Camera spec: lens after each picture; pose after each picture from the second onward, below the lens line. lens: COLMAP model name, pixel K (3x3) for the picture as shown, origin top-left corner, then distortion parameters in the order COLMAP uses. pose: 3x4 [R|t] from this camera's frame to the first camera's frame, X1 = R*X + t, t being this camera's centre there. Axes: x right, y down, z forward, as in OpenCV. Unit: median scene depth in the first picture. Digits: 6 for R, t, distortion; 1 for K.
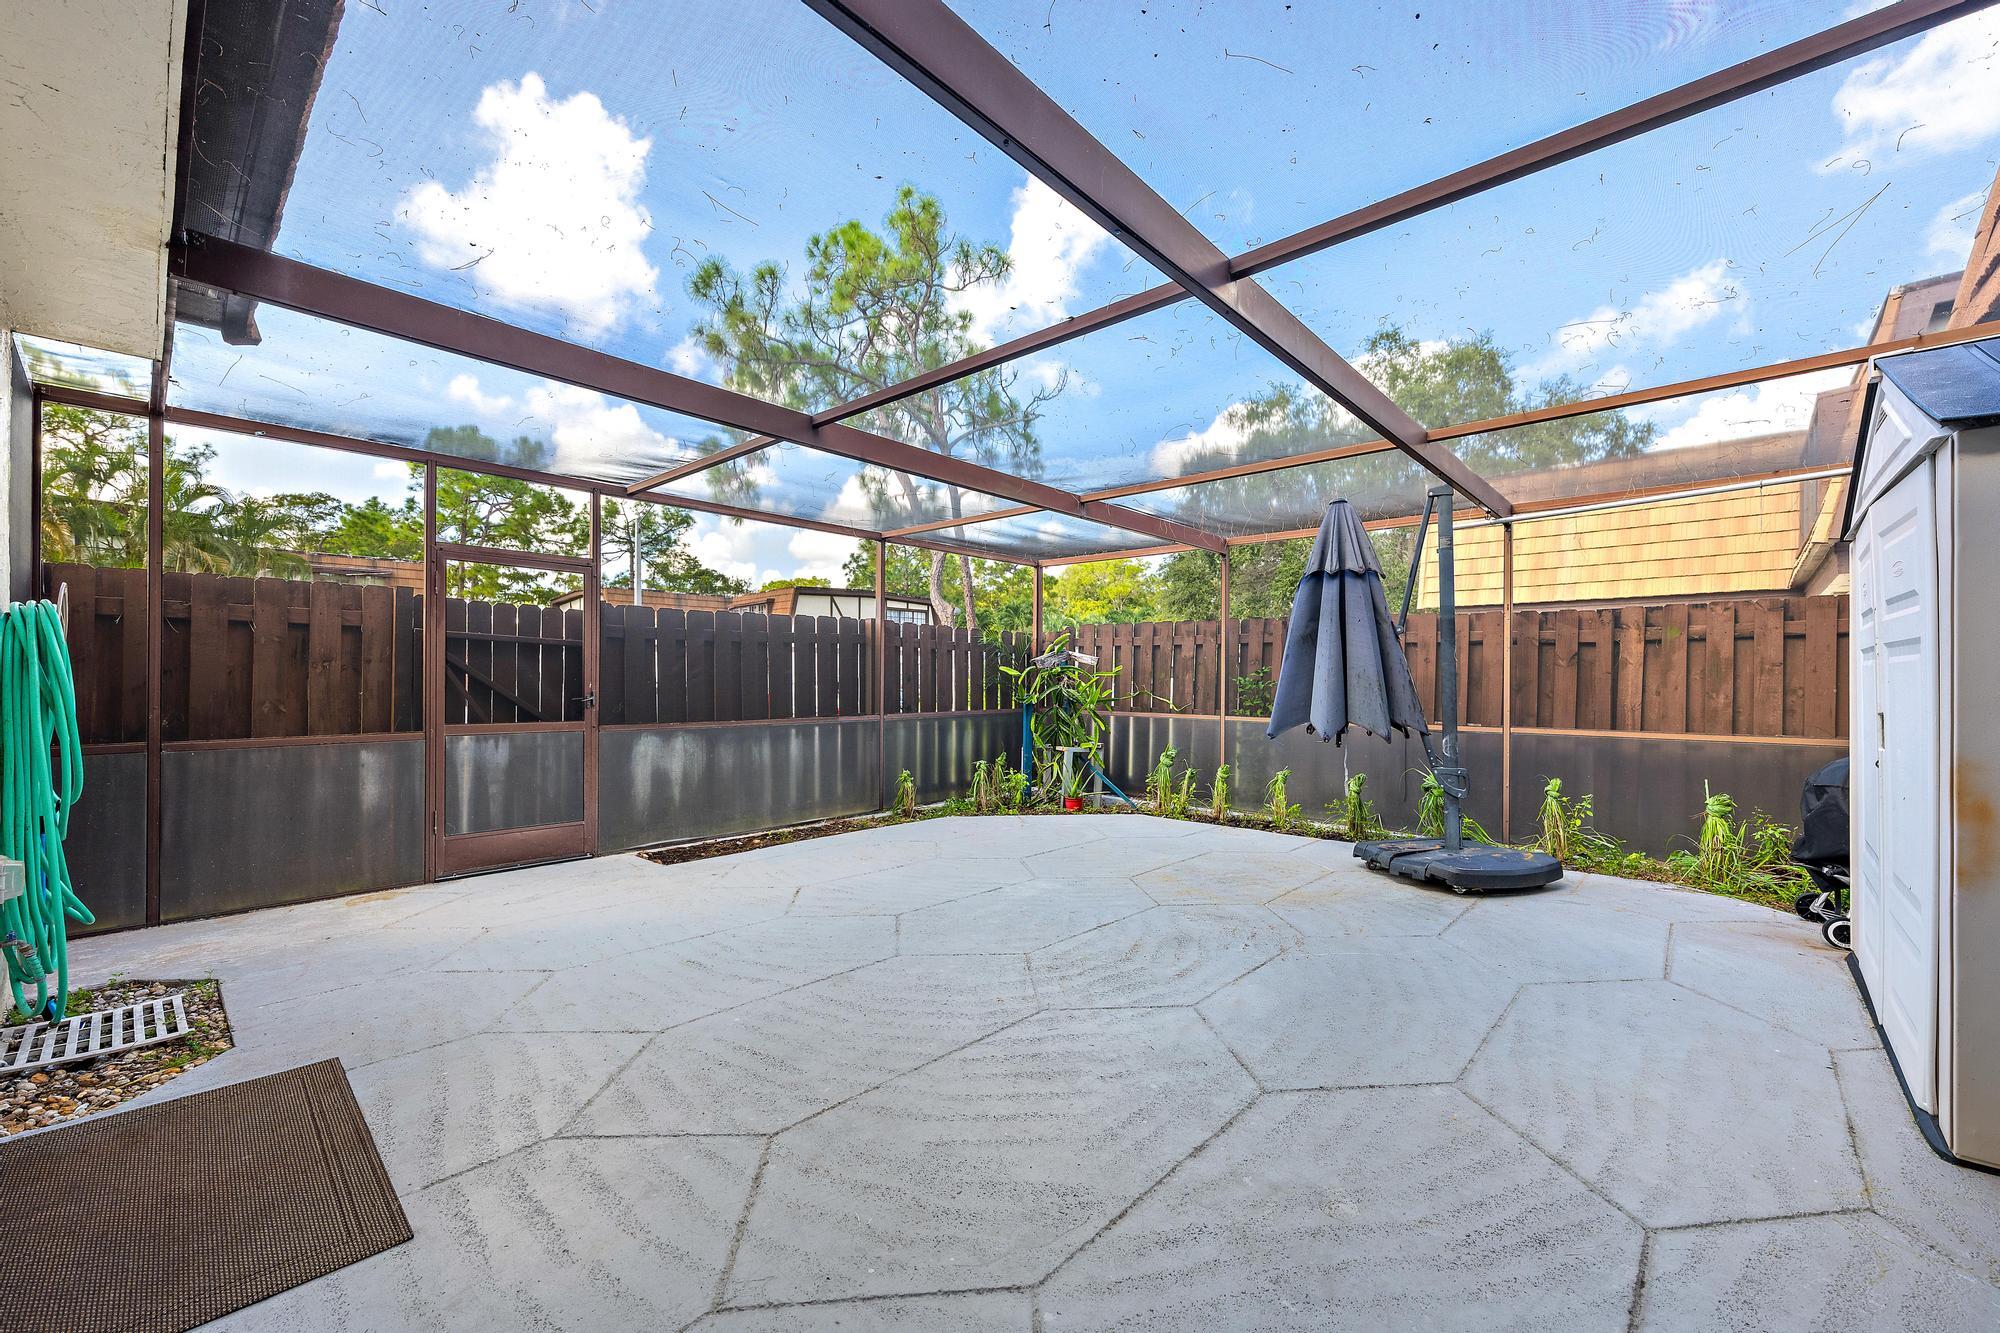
lens RADIAL K [[787.2, 0, 1000.1], [0, 787.2, 679.9], [0, 0, 1]] dist [-0.000780, -0.000011]
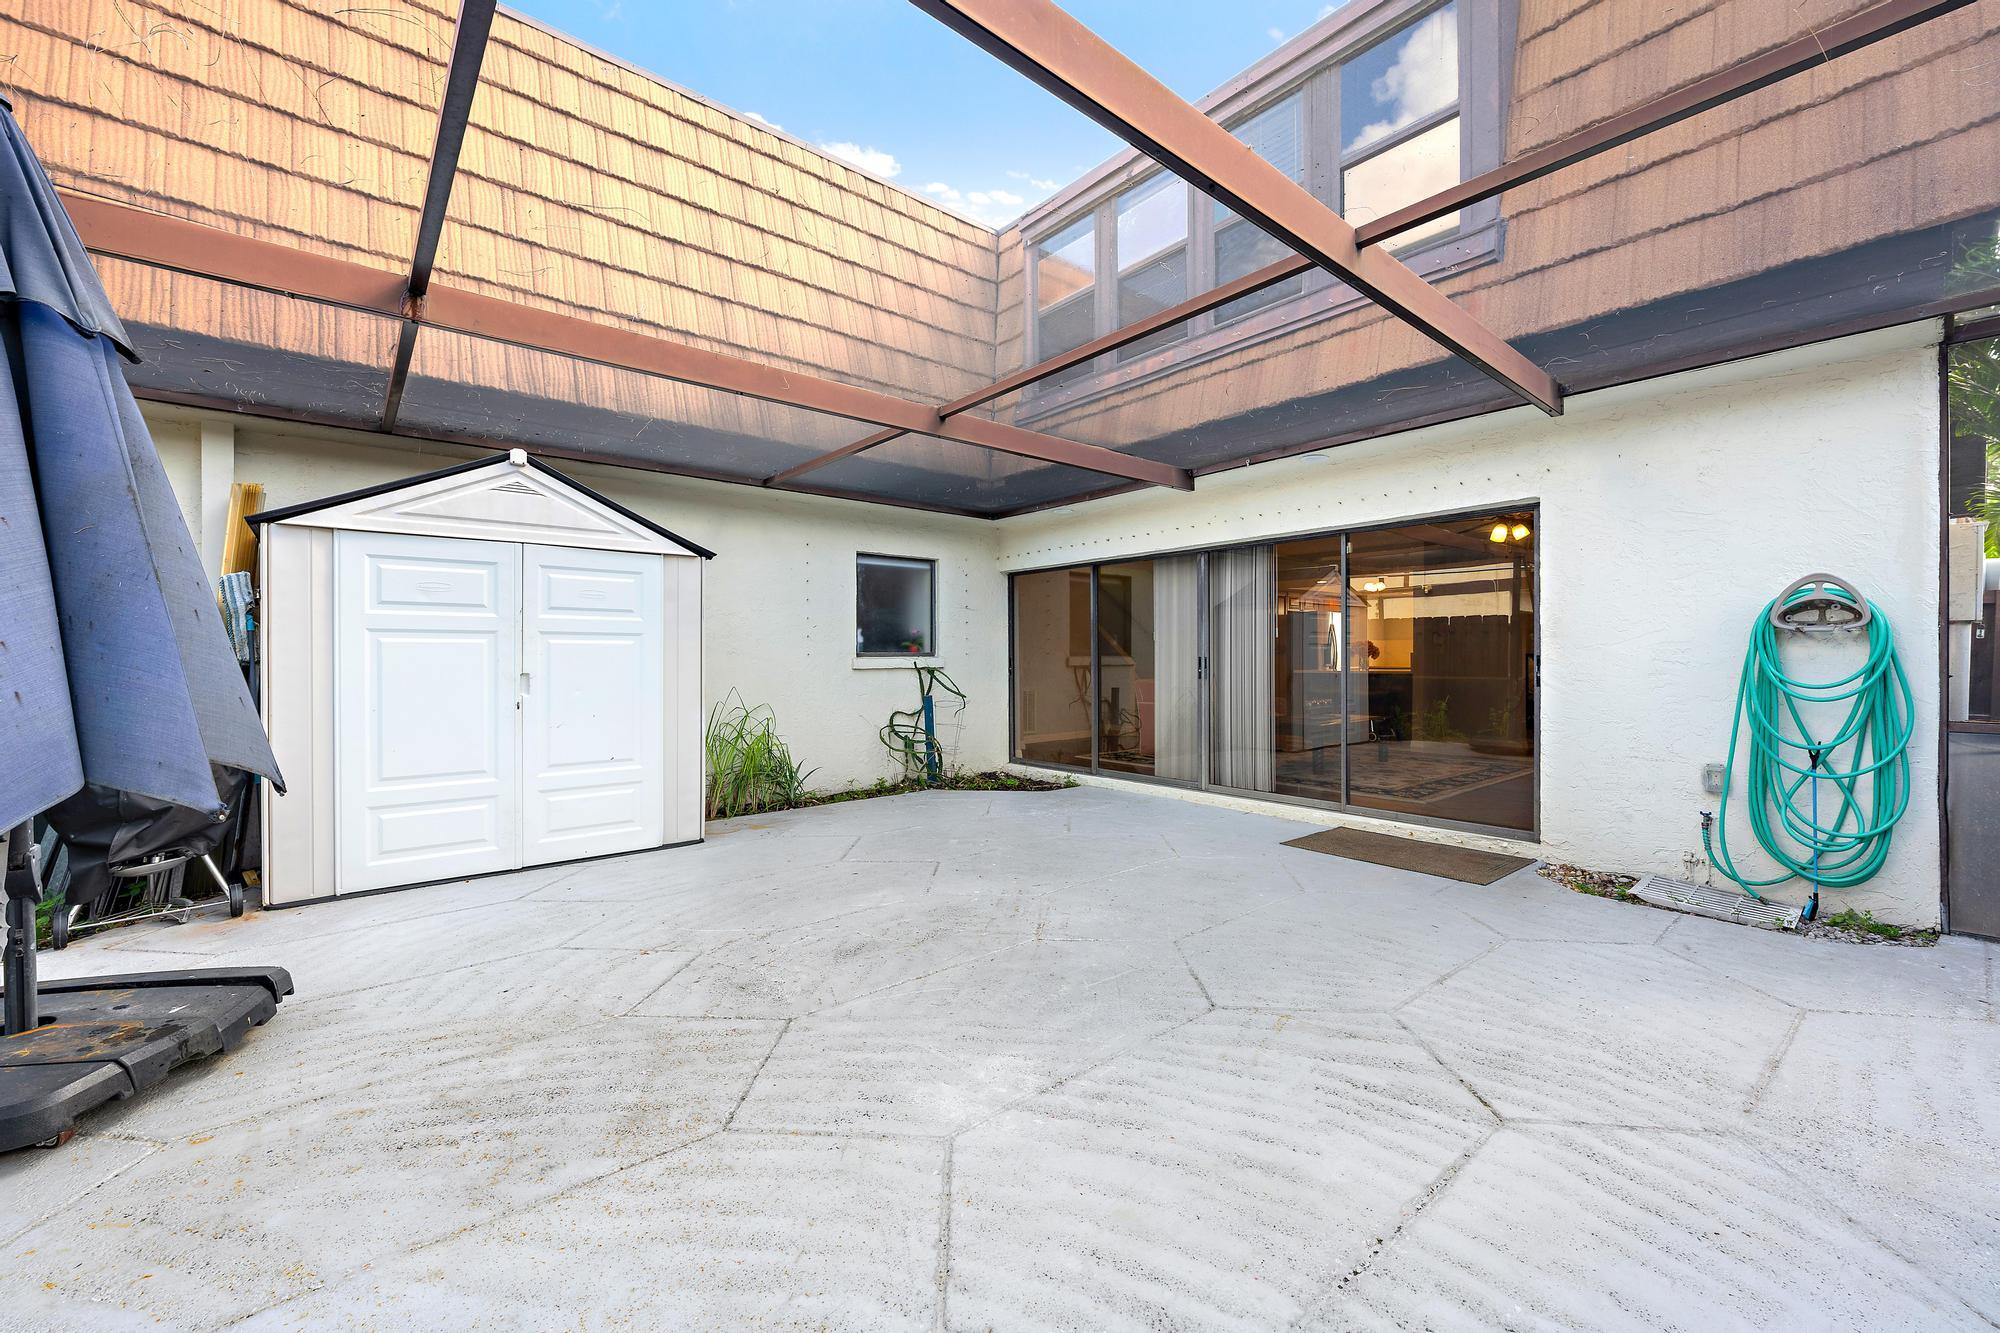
lens RADIAL K [[787.2, 0, 1001.2], [0, 787.2, 660.1], [0, 0, 1]] dist [-0.000780, -0.000011]
pose [[-0.991754, -0.000190, 0.128160, -0.032792], [0.000163, 0.999996, 0.002747, 0.006899], [-0.128160, 0.002745, -0.991750, 1.439166]]
